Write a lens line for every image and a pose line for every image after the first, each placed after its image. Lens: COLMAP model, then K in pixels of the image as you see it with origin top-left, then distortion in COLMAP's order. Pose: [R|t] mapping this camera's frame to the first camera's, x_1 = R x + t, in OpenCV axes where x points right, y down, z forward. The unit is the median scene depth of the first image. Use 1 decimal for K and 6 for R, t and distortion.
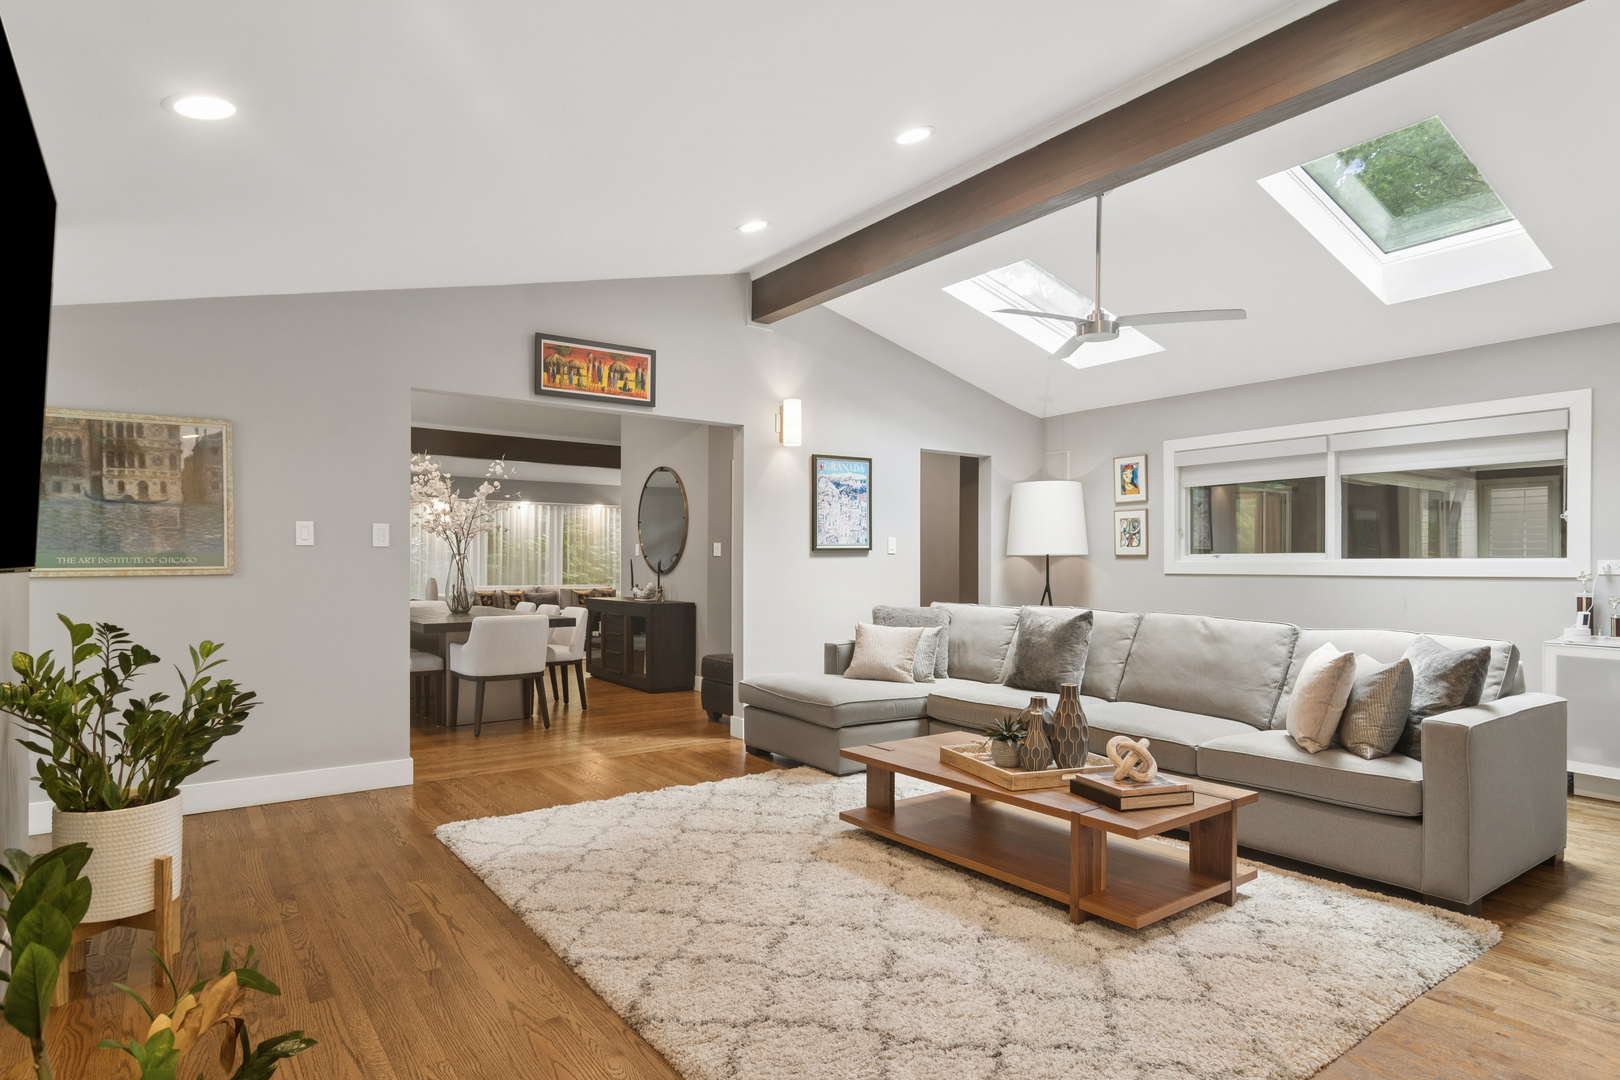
lens RADIAL K [[877.3, 0, 815.2], [0, 877.3, 554.1], [0, 0, 1]] dist [0.003652, 0.002582]
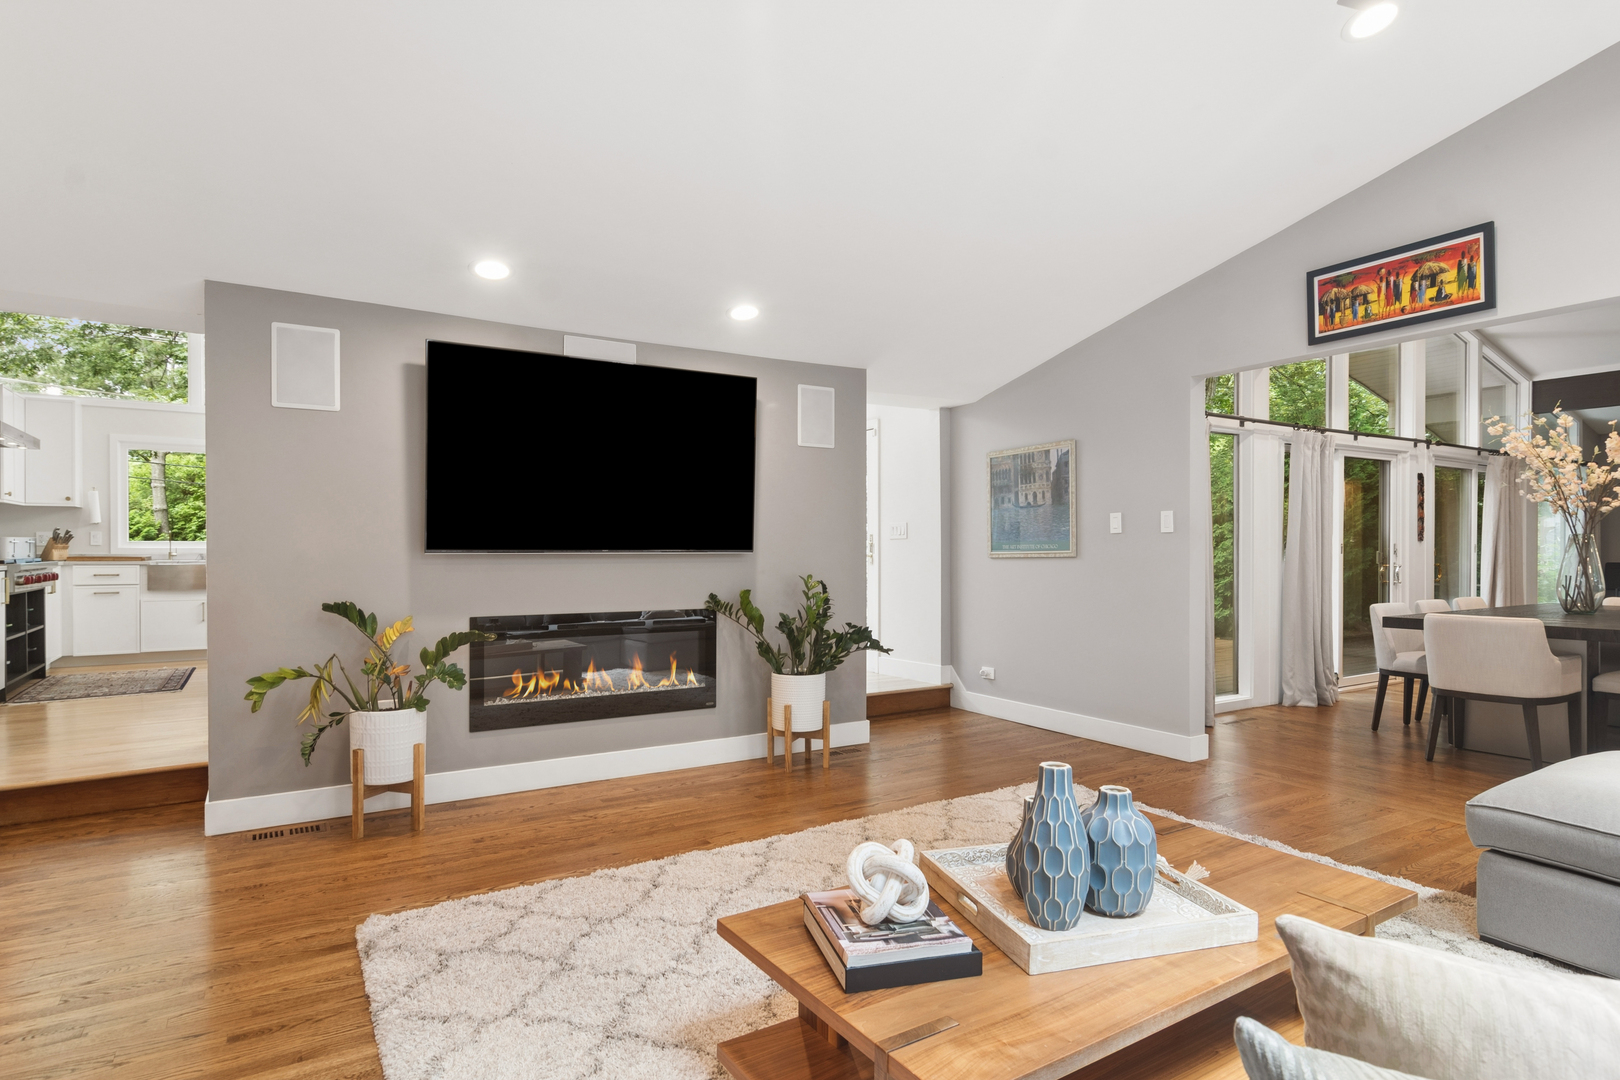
lens RADIAL K [[877.3, 0, 815.2], [0, 877.3, 554.1], [0, 0, 1]] dist [0.003652, 0.002582]
pose [[-0.076042, 0.004272, -0.997095, 0.554898], [0.013520, 0.999903, 0.003253, 0.007792], [0.997013, -0.013233, -0.076093, 0.589806]]
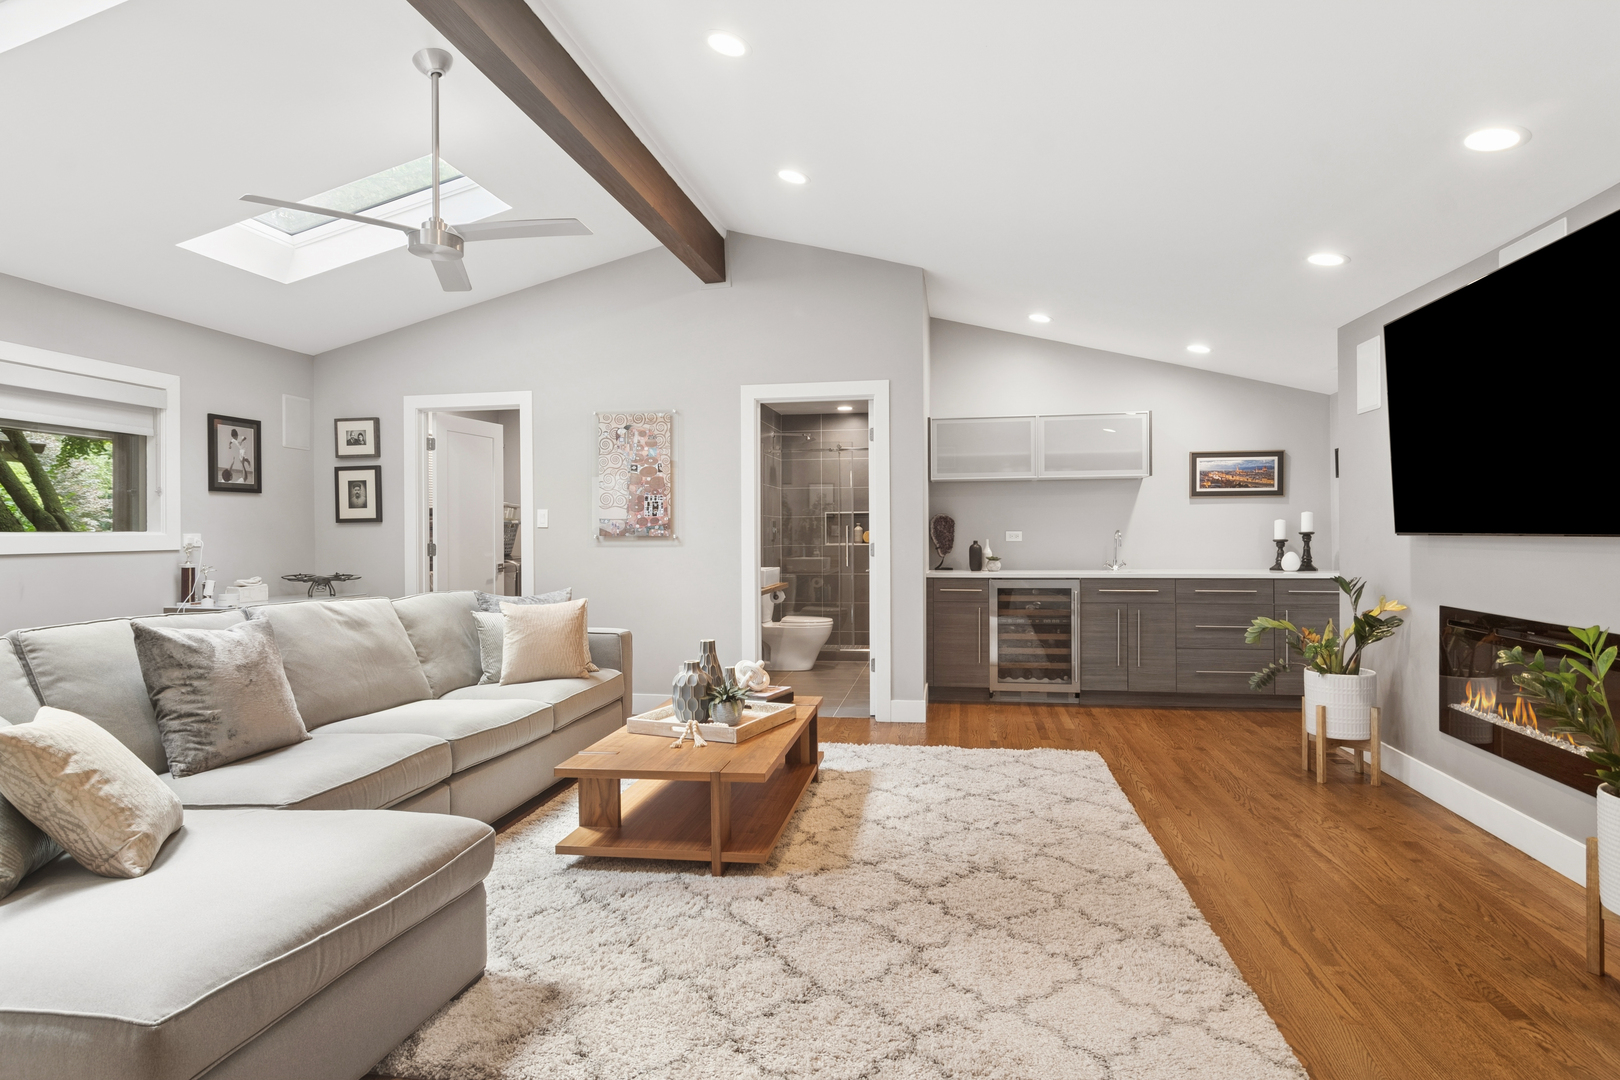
lens RADIAL K [[879.3, 0, 802.7], [0, 879.3, 540.0], [0, 0, 1]] dist [0.004338, 0.001888]
pose [[-0.680664, -0.000842, 0.732595, -0.419986], [-0.002350, 0.999997, -0.001034, 0.011621], [-0.732592, -0.002426, -0.680664, 1.116556]]
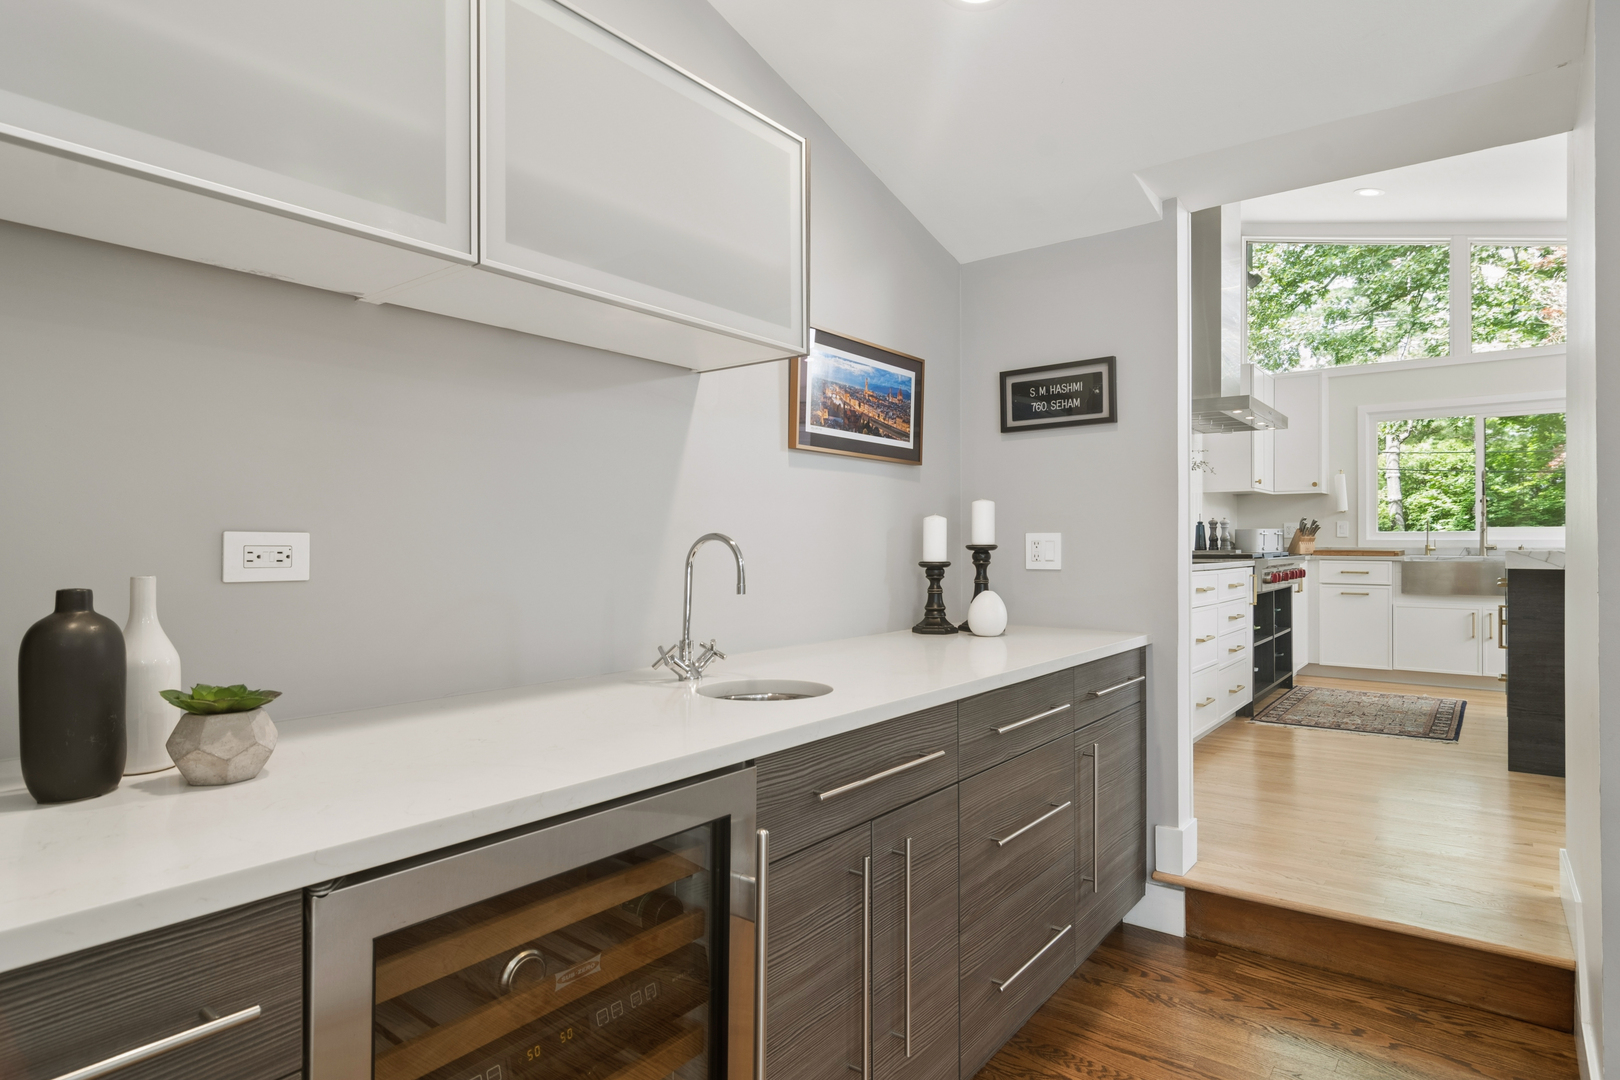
lens RADIAL K [[879.3, 0, 802.7], [0, 879.3, 540.0], [0, 0, 1]] dist [0.004338, 0.001888]
pose [[-0.964113, -0.001866, -0.265487, 0.250235], [0.002191, 0.999885, -0.014985, 0.002981], [0.265484, -0.015029, -0.963998, 0.280086]]
